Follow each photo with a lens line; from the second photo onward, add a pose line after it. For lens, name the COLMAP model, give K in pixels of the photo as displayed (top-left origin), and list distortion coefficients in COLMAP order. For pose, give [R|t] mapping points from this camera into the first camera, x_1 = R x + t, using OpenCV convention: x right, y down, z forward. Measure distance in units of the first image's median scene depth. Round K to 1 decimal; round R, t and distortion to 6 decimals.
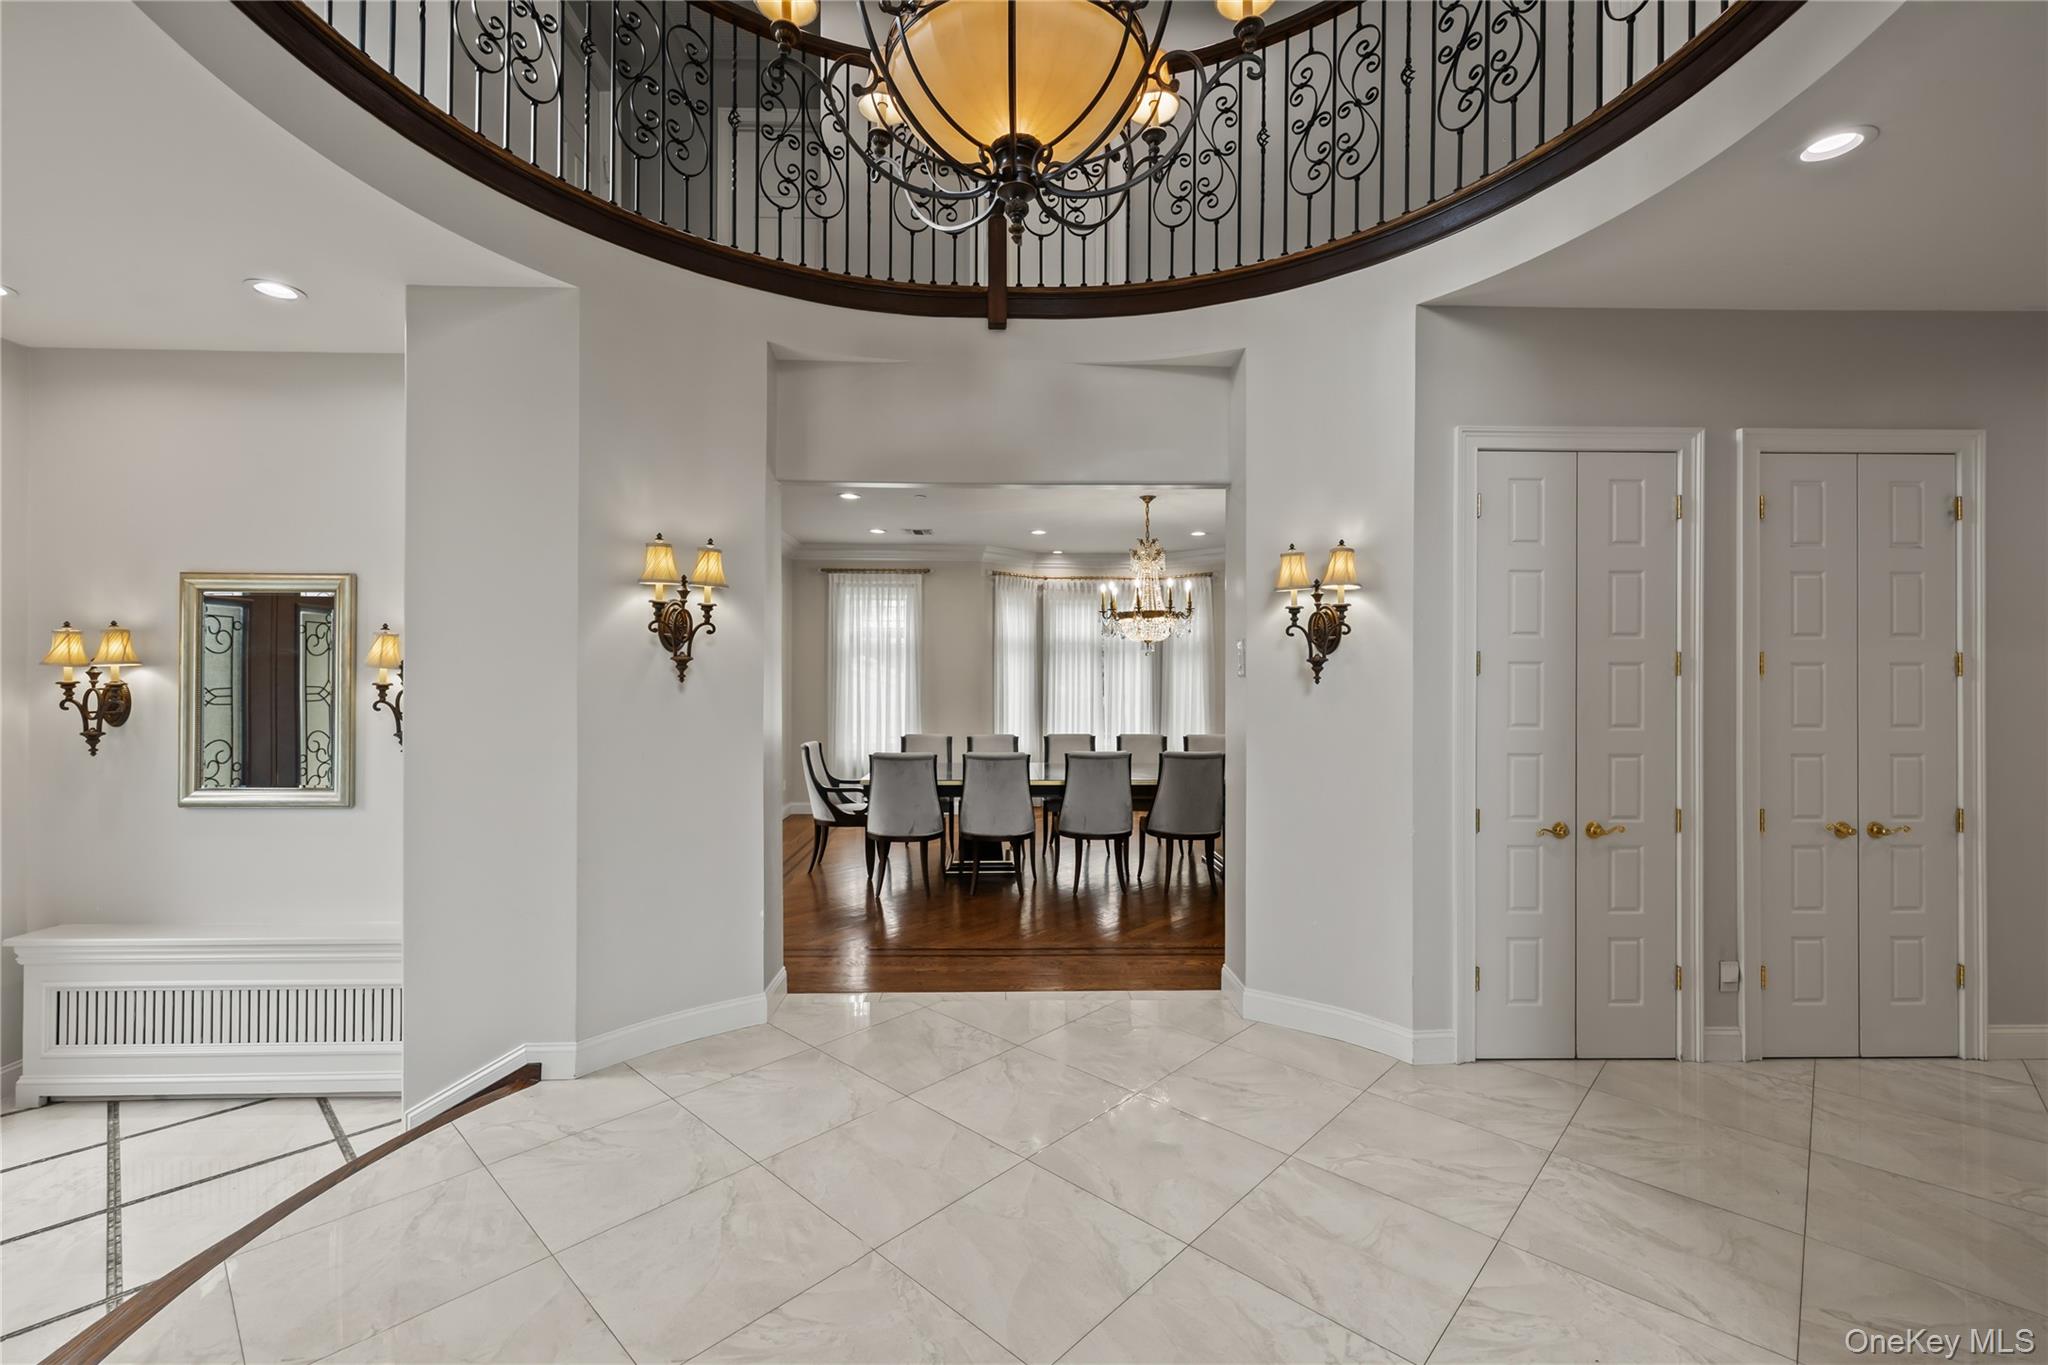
lens RADIAL K [[867.7, 0, 1024.0], [0, 867.7, 682.5], [0, 0, 1]] dist [0.002232, 0.000492]
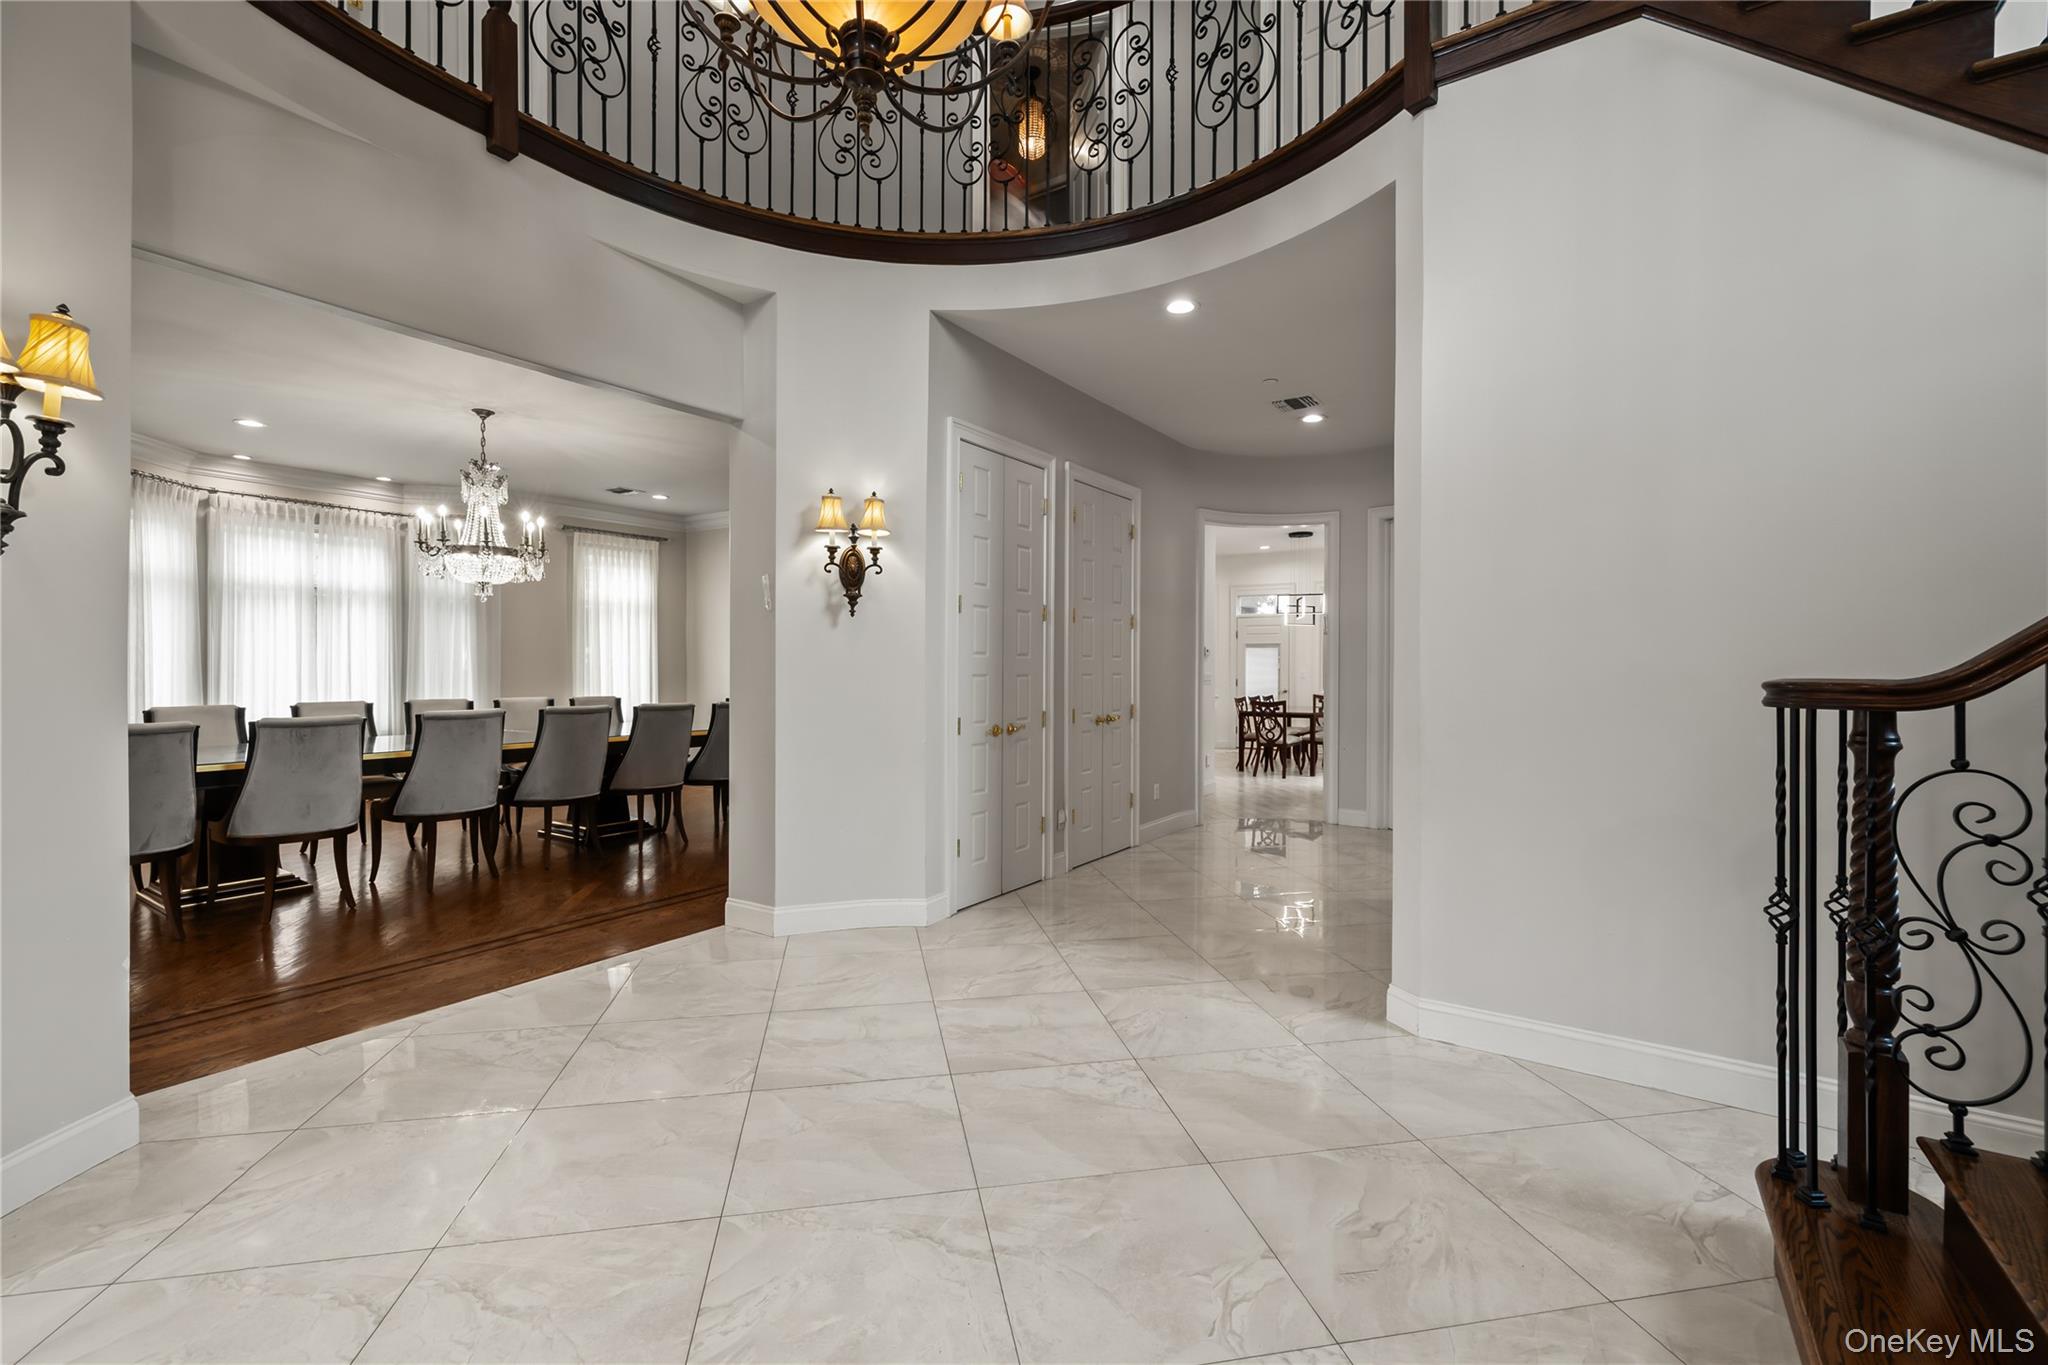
lens RADIAL K [[860.5, 0, 1024.0], [0, 860.5, 682.5], [0, 0, 1]] dist [-0.002519, -0.000111]
pose [[0.581713, -0.015575, 0.813245, -0.447864], [0.003030, 0.999851, 0.016982, 0.069555], [-0.813389, -0.007414, 0.581673, 0.169876]]
